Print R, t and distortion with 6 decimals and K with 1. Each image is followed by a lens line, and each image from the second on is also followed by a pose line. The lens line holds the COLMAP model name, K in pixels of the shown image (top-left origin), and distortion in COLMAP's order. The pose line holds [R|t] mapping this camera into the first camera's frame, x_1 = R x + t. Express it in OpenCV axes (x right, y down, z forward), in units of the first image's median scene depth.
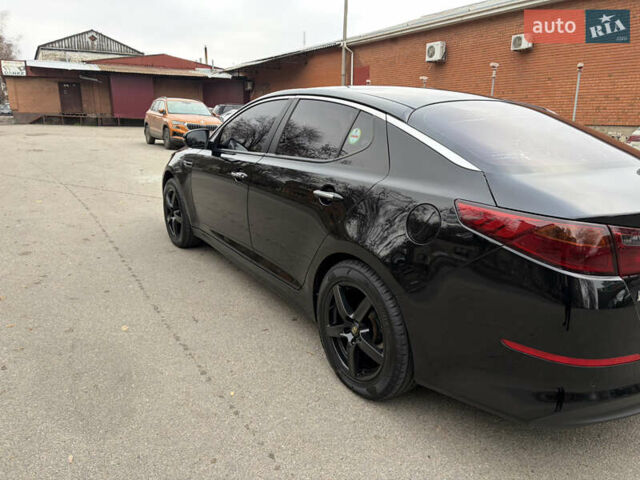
lens RADIAL K [[479.4, 0, 320.0], [0, 479.4, 240.0], [0, 0, 1]] dist [0.071276, -0.084403]
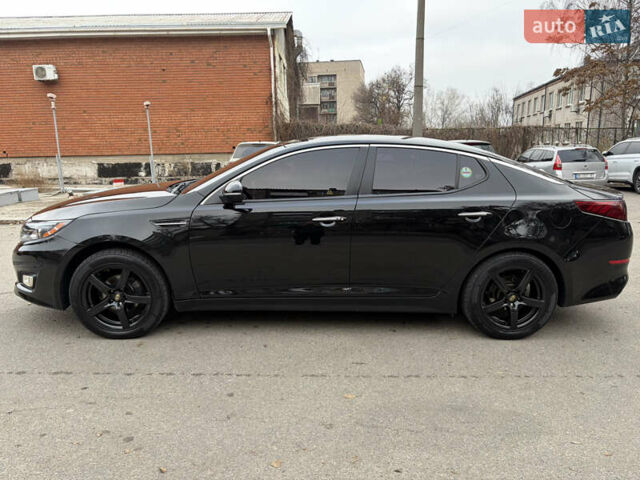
lens RADIAL K [[479.4, 0, 320.0], [0, 479.4, 240.0], [0, 0, 1]] dist [0.071276, -0.084403]
pose [[0.519039, -0.187217, 0.833995, -0.893661], [0.232915, 0.969773, 0.072742, -0.145778], [-0.822404, 0.156494, 0.546956, 0.387683]]
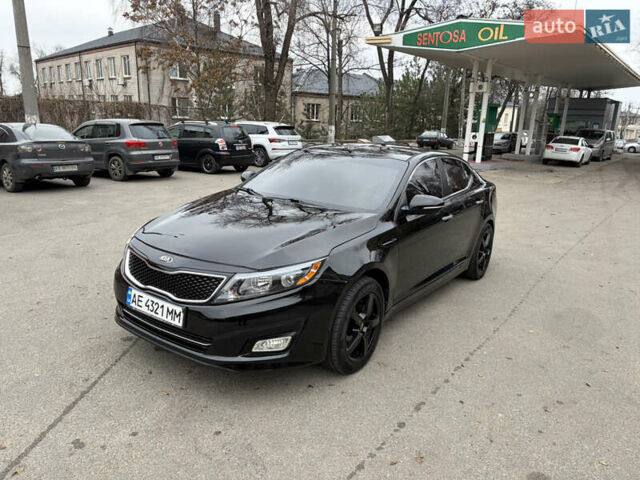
lens RADIAL K [[482.9, 0, 317.6], [0, 482.9, 231.4], [0, 0, 1]] dist [0.055057, -0.066684]
pose [[-0.379159, -0.241483, 0.893266, -1.058231], [0.188422, 0.924973, 0.330032, -0.518966], [-0.905945, 0.293446, -0.305211, 1.485237]]
